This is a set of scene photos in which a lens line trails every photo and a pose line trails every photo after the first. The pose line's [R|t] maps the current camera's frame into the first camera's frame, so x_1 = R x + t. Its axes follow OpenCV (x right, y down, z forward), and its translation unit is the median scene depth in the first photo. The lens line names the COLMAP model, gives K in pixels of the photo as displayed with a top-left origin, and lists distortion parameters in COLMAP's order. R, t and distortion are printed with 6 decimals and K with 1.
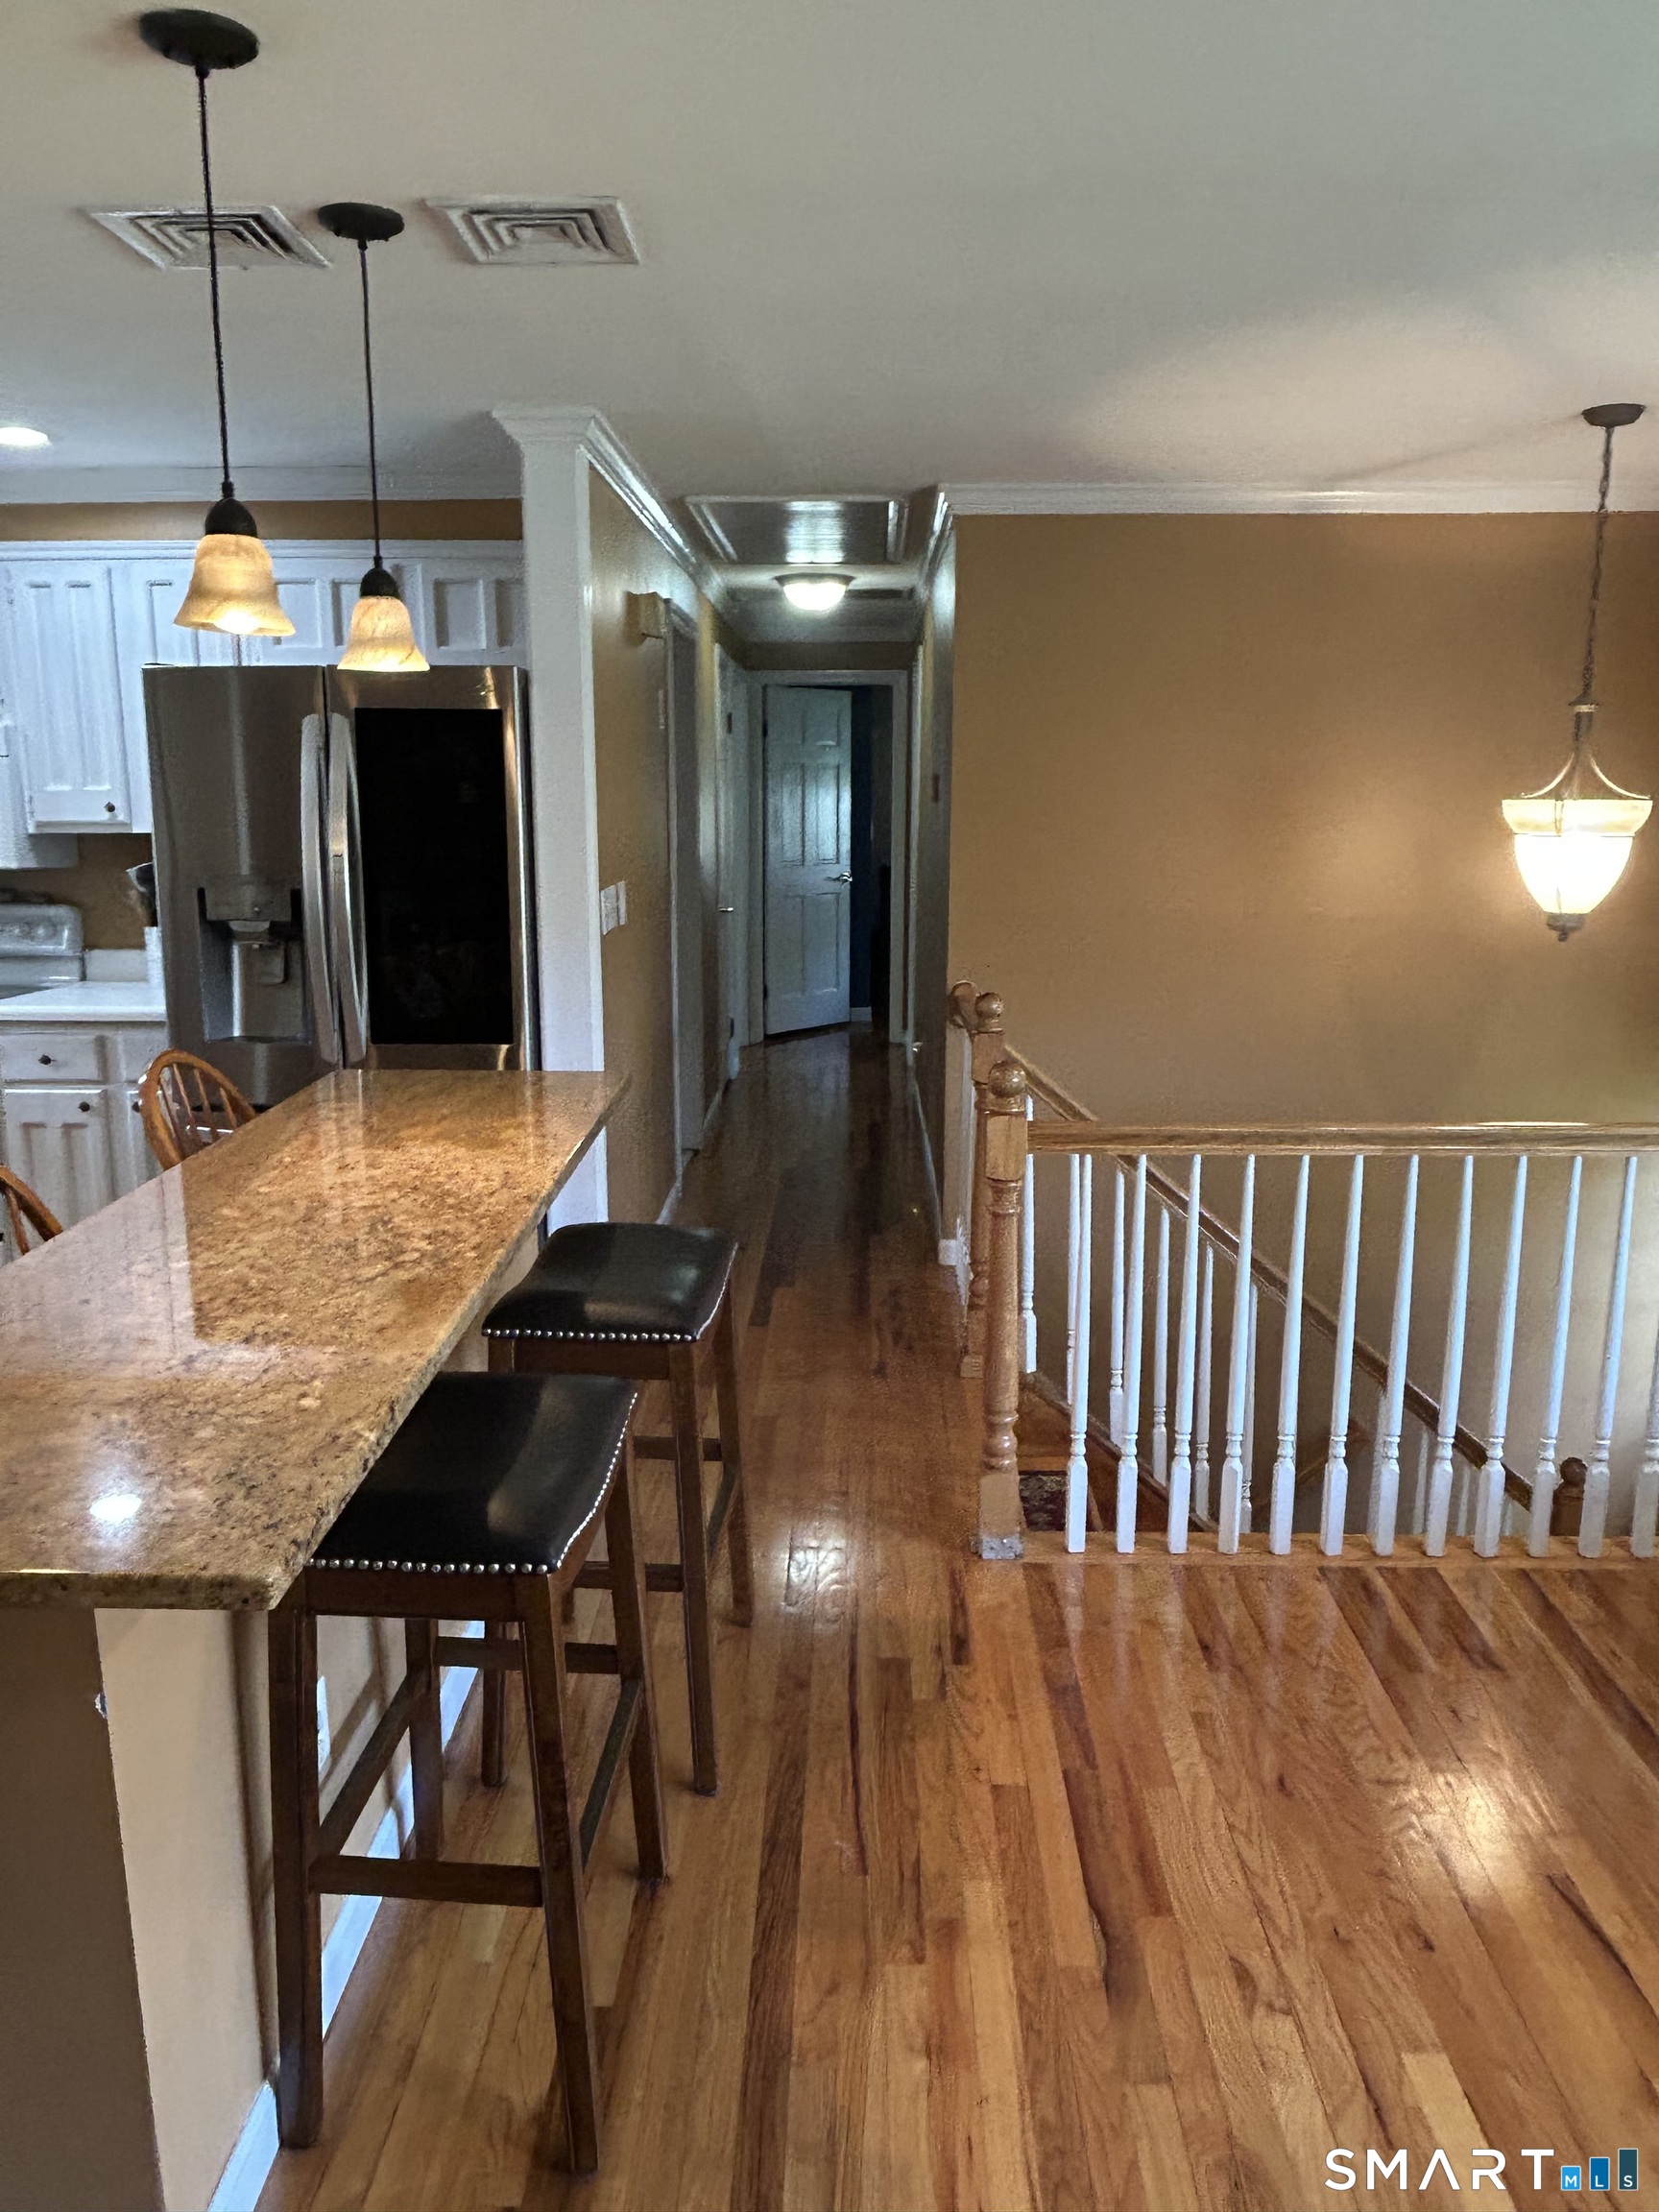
lens RADIAL K [[1613.2, 0, 825.2], [0, 1613.2, 1108.3], [0, 0, 1]] dist [0.003016, -0.015522]
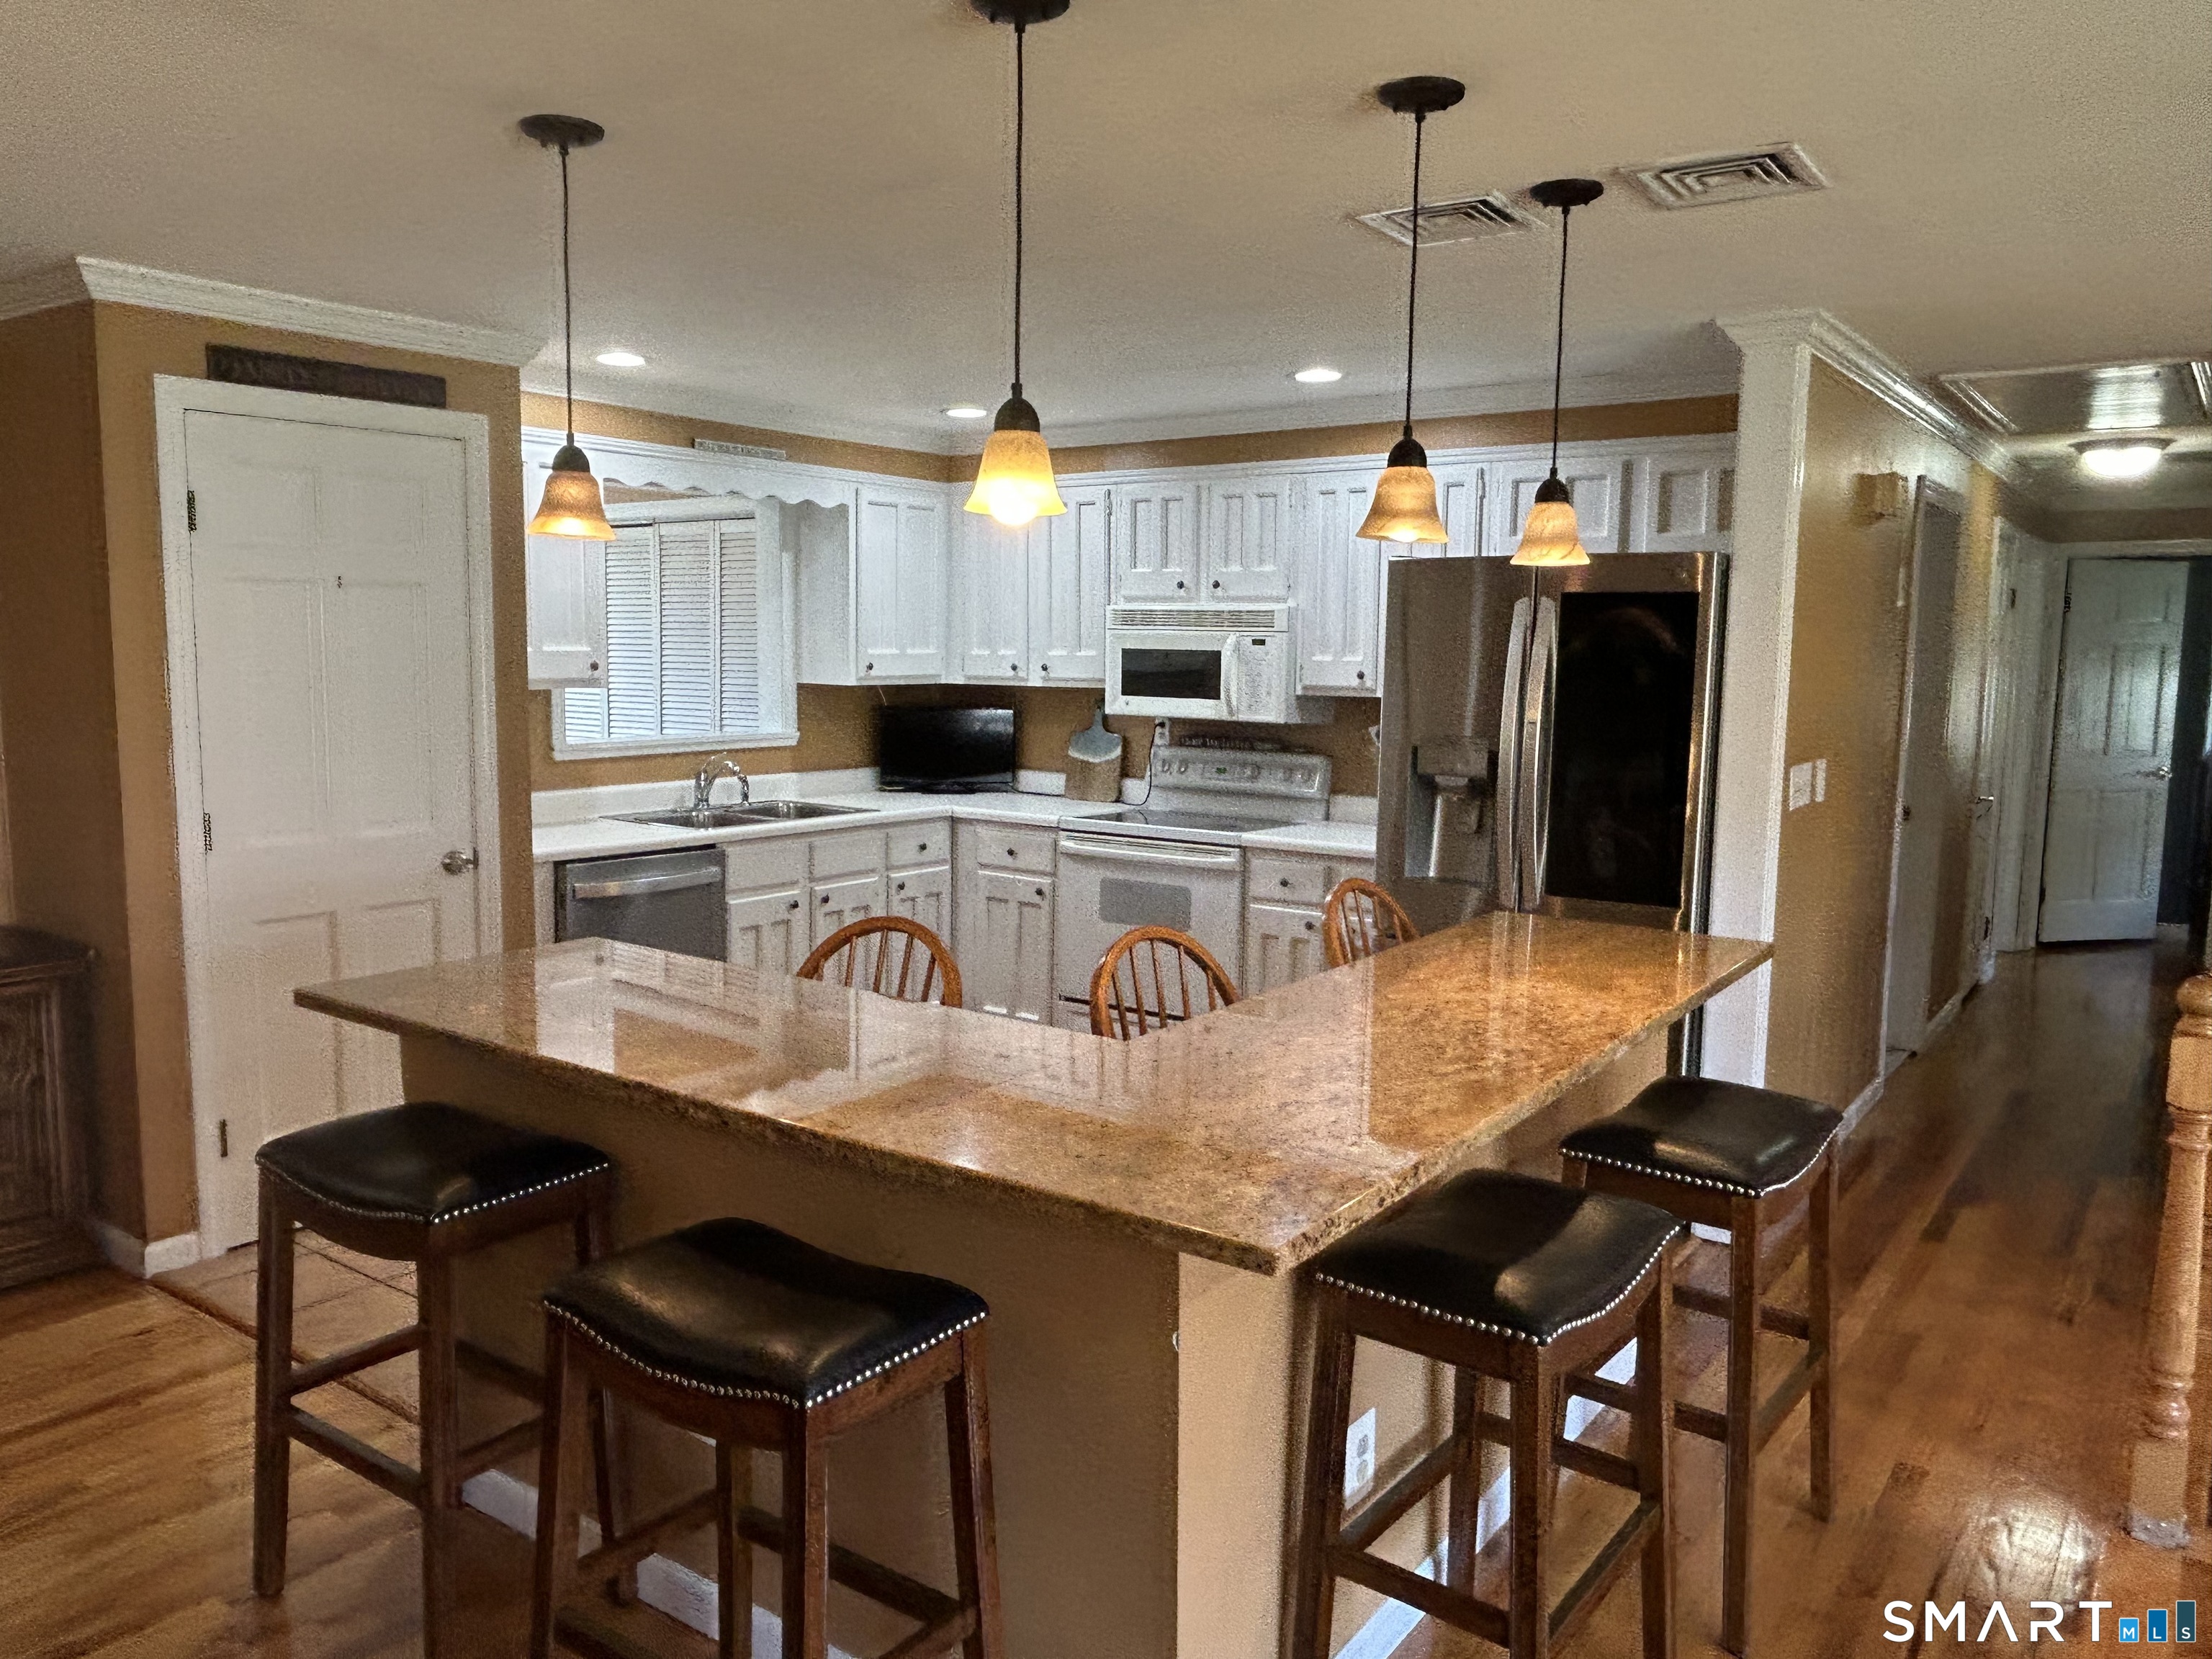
lens RADIAL K [[1613.2, 0, 1099.6], [0, 1613.2, 827.8], [0, 0, 1]] dist [0.003016, -0.015522]
pose [[0.822180, 0.076260, -0.564096, 0.100633], [-0.127564, 0.990465, -0.052025, 0.012576], [0.554750, 0.114733, 0.824068, -0.084590]]
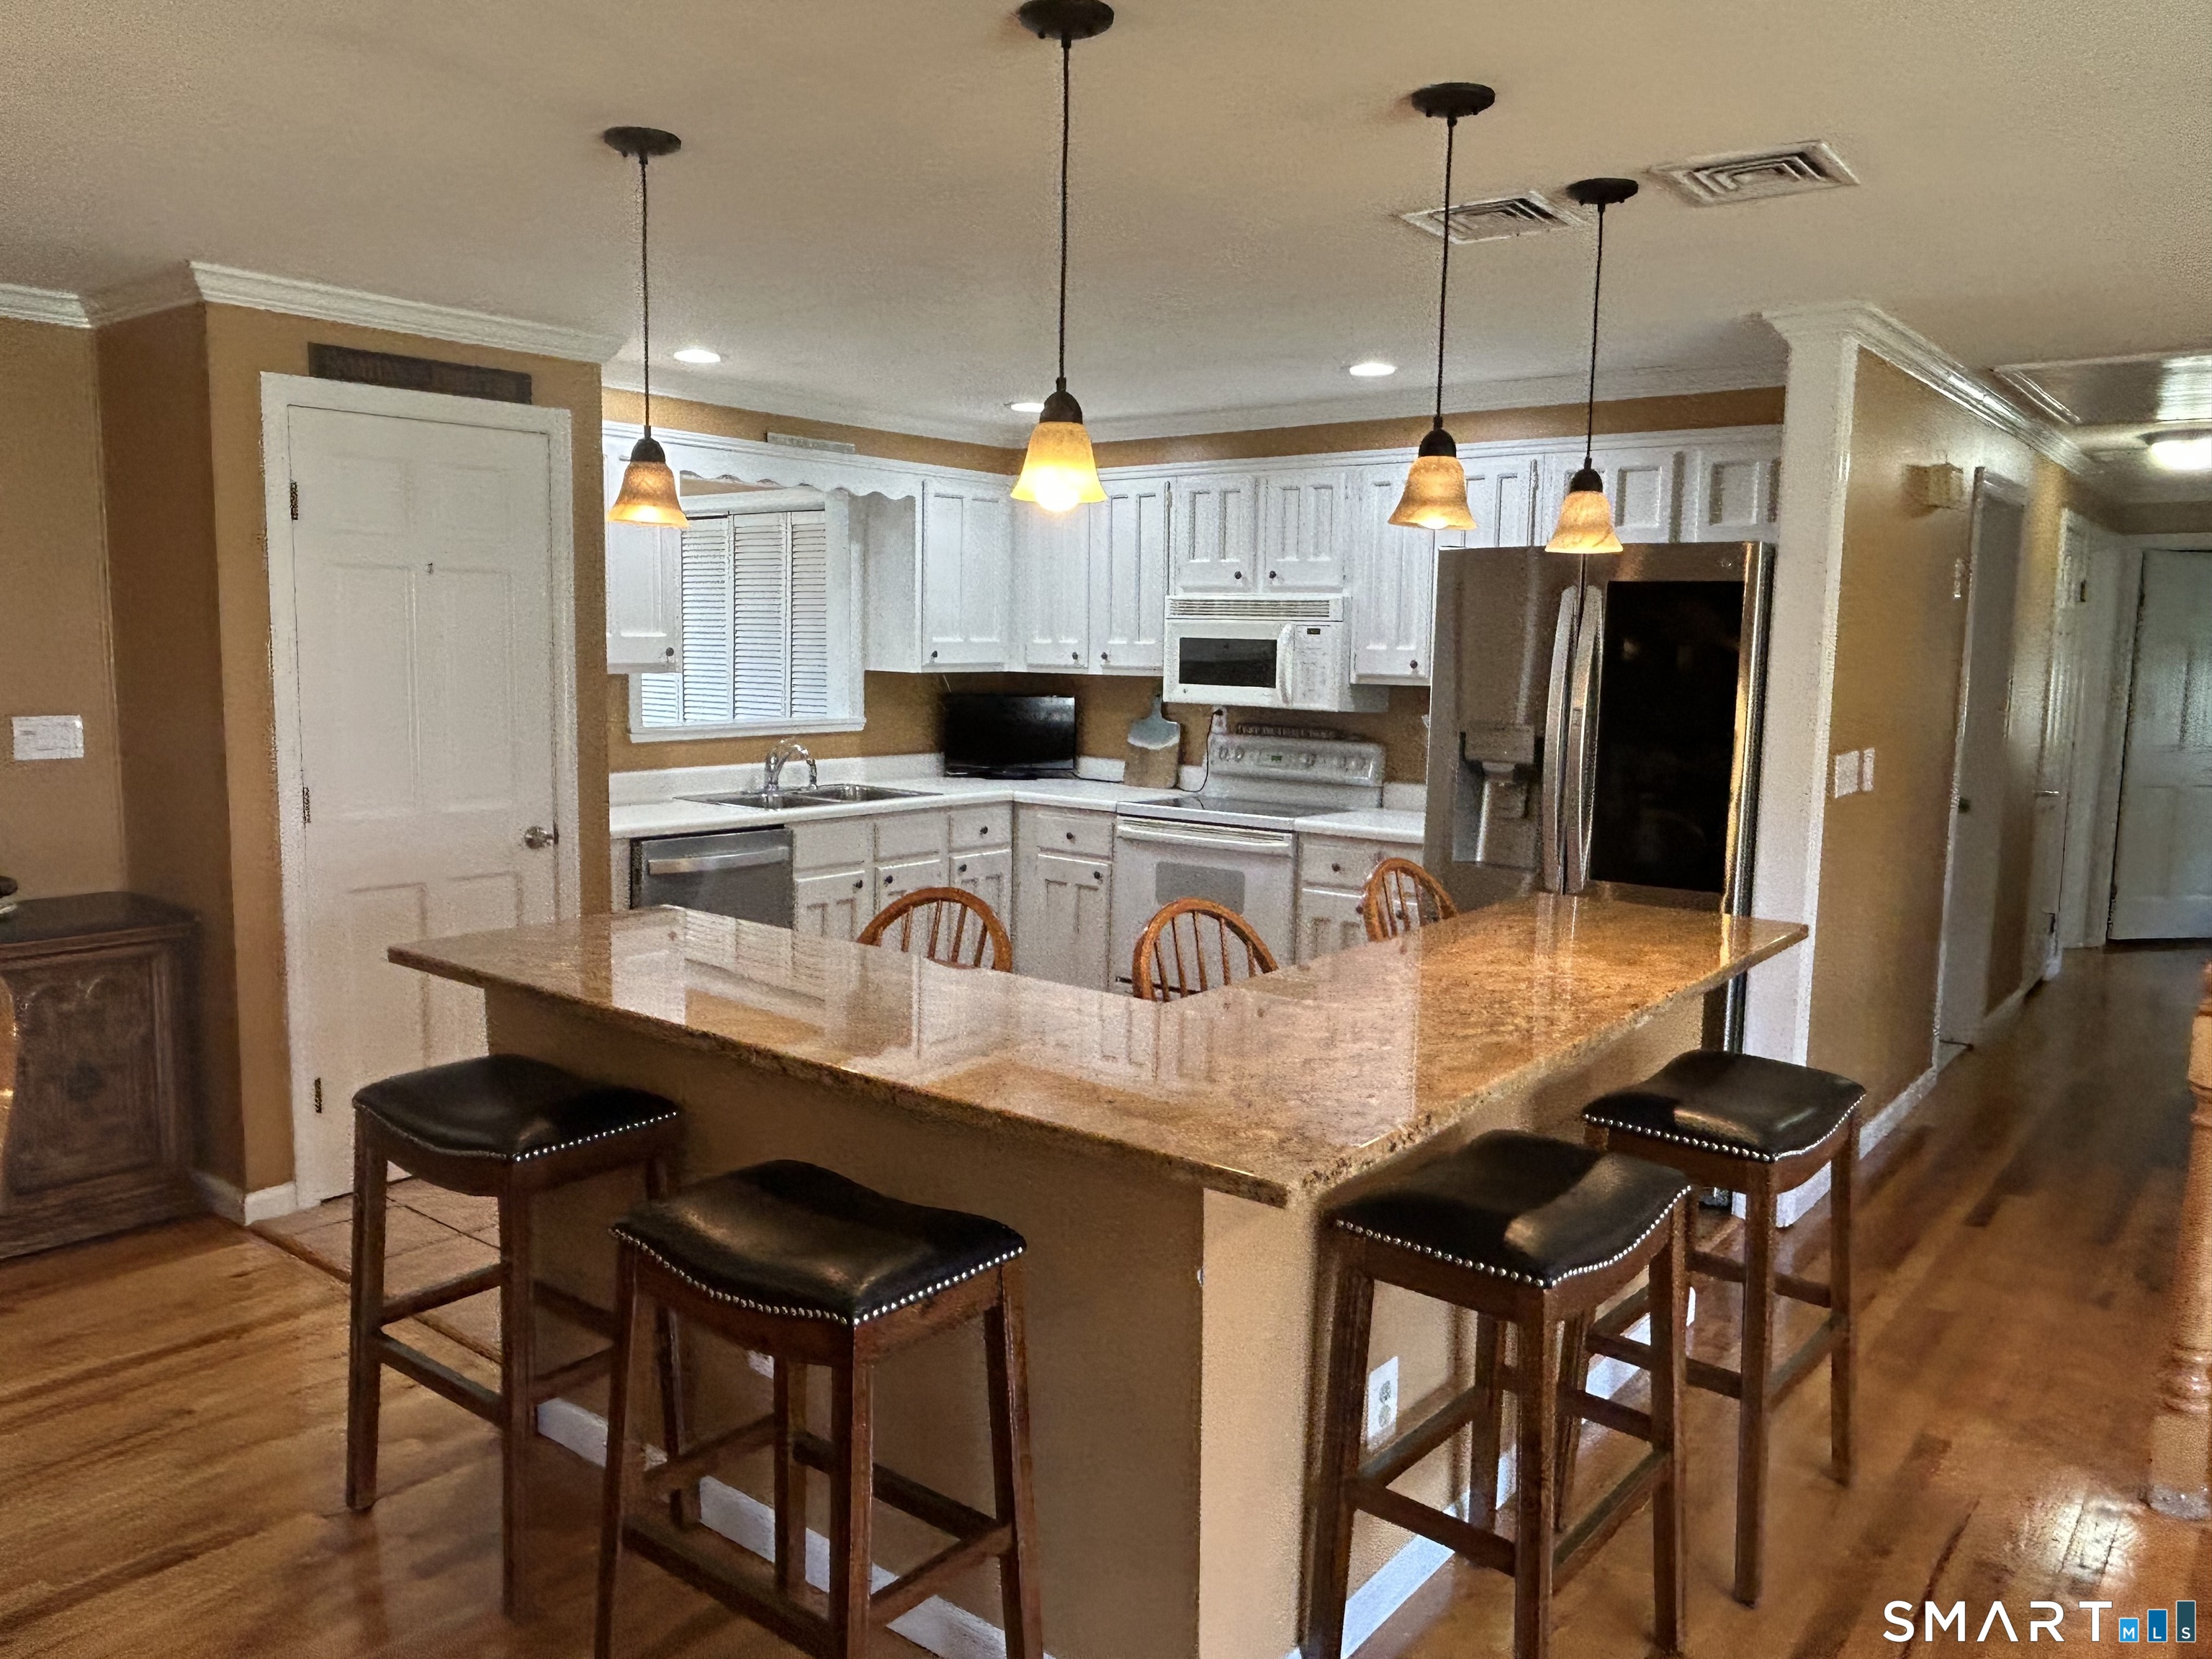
lens RADIAL K [[1613.2, 0, 1097.1], [0, 1613.2, 825.0], [0, 0, 1]] dist [0.003016, -0.015522]
pose [[0.795446, 0.084434, -0.600114, 0.136430], [-0.138635, 0.989340, -0.044564, 0.023995], [0.589955, 0.118645, 0.798672, -0.108427]]
